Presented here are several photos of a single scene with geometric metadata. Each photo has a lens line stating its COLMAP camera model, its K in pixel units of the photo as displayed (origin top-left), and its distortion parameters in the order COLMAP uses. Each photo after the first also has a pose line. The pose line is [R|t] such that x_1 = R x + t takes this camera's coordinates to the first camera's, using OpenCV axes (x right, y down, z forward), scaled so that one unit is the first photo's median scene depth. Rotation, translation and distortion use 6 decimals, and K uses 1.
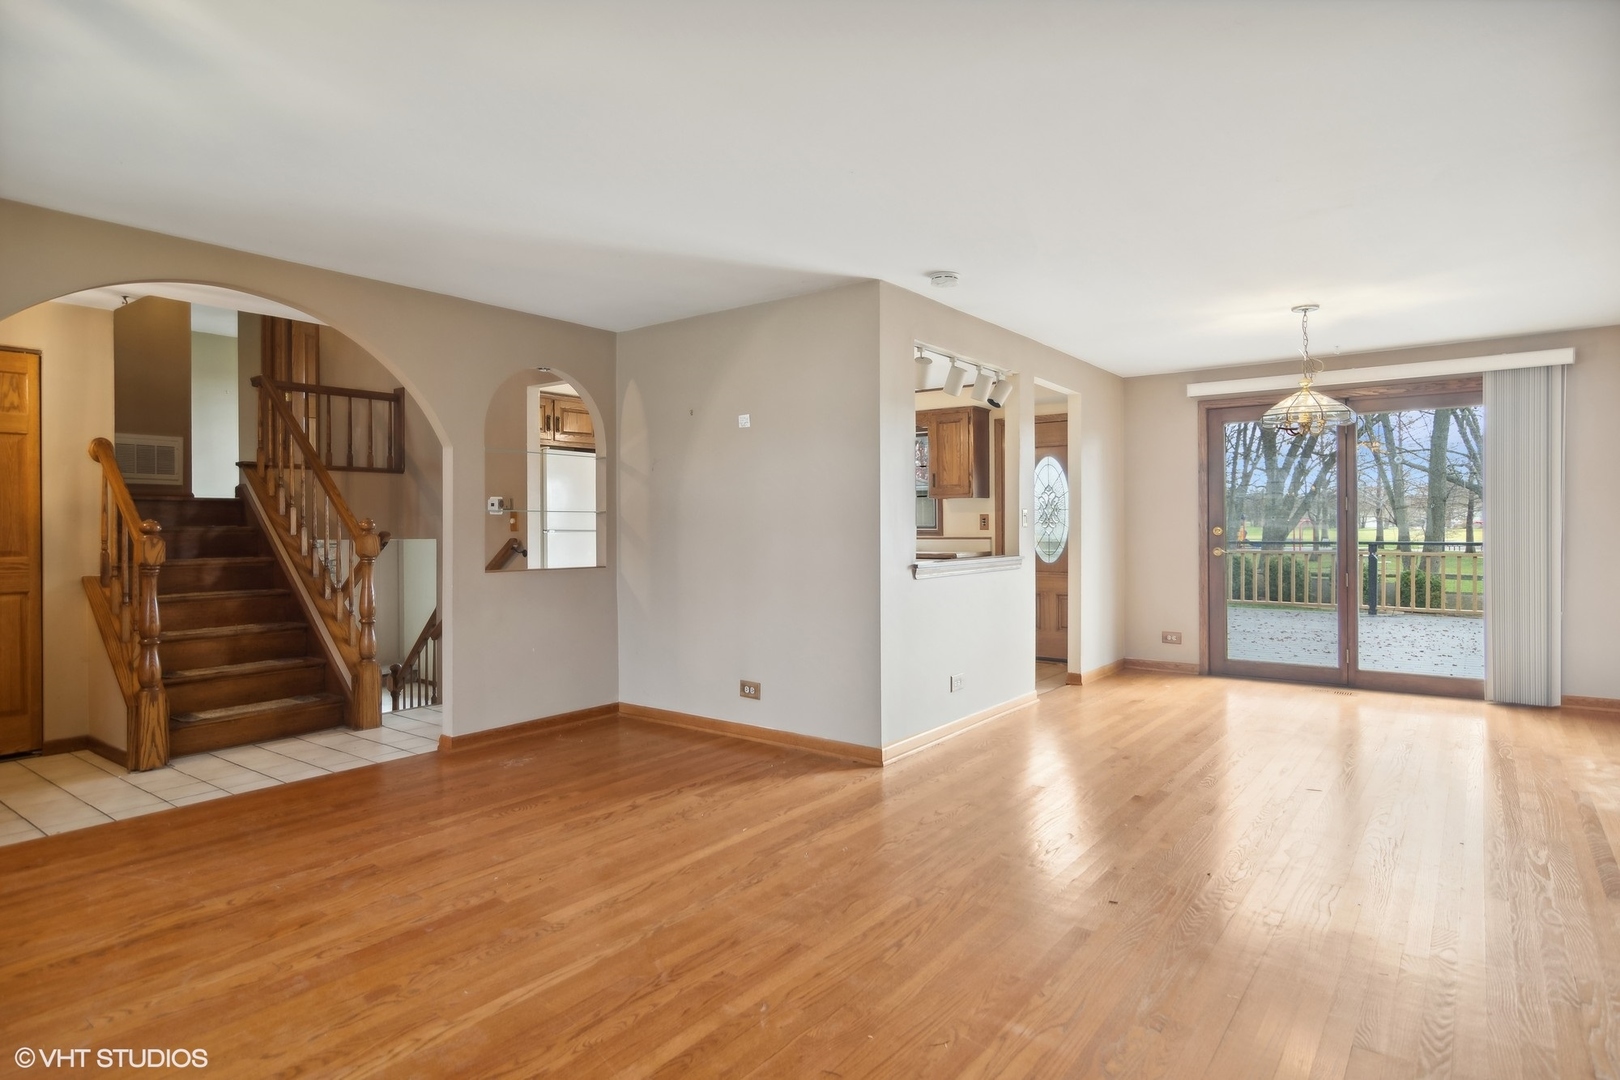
lens RADIAL K [[875.4, 0, 818.3], [0, 875.4, 526.2], [0, 0, 1]] dist [0.001979, 0.001593]
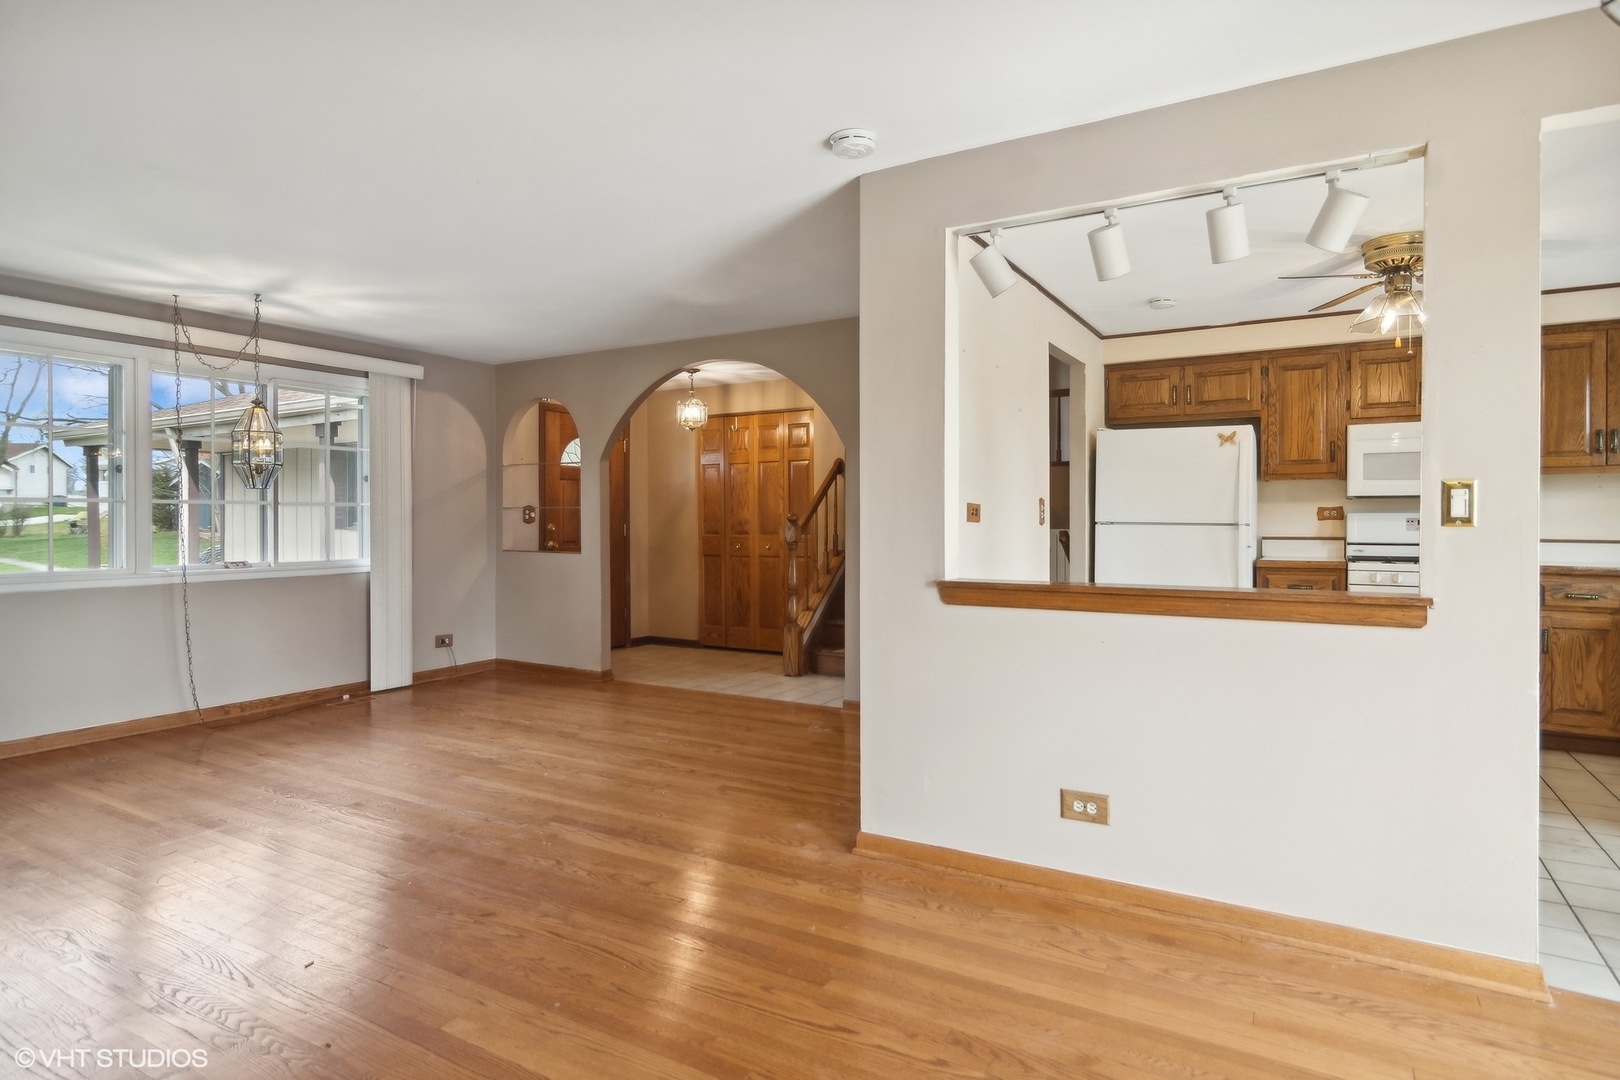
lens RADIAL K [[875.4, 0, 816.5], [0, 875.4, 531.4], [0, 0, 1]] dist [0.001979, 0.001593]
pose [[0.111202, 0.006549, -0.993776, 0.951902], [-0.007669, 0.999954, 0.005732, 0.018537], [0.993768, 0.006984, 0.111247, 1.118112]]
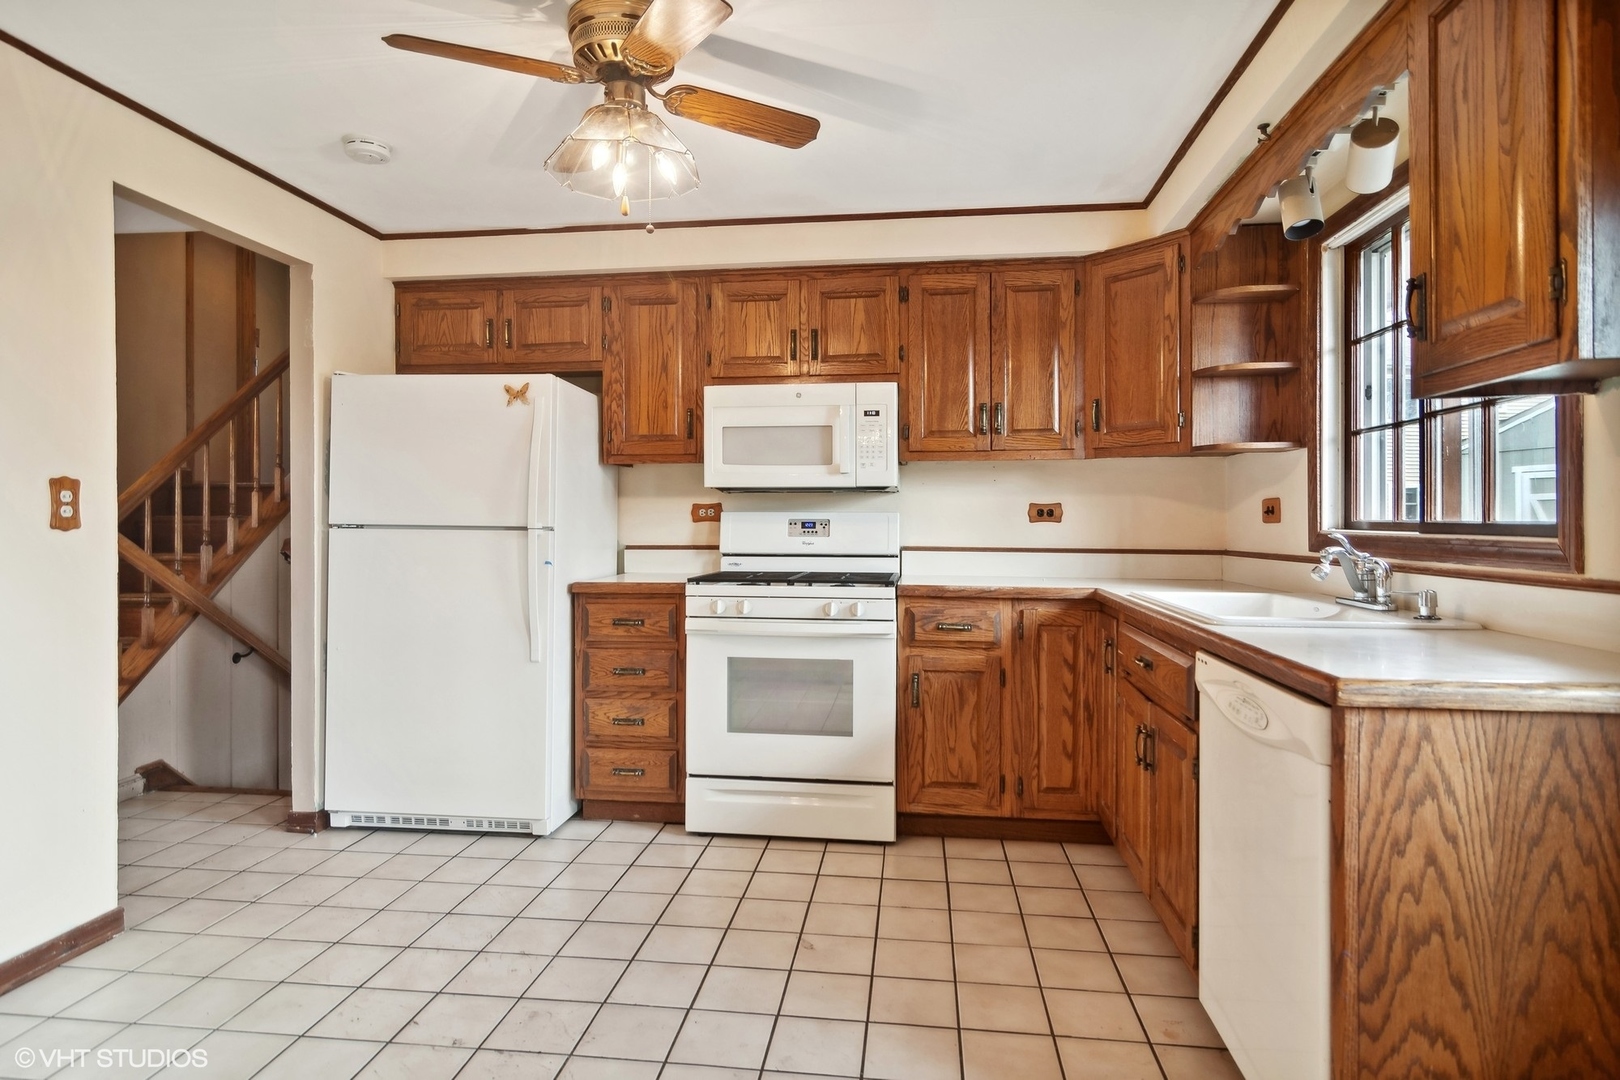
lens RADIAL K [[875.4, 0, 809.5], [0, 875.4, 535.2], [0, 0, 1]] dist [0.001979, 0.001593]
pose [[0.492034, 0.007228, -0.870546, 0.528603], [-0.005638, 0.999971, 0.005116, 0.010623], [0.870558, 0.002390, 0.492061, 1.794547]]
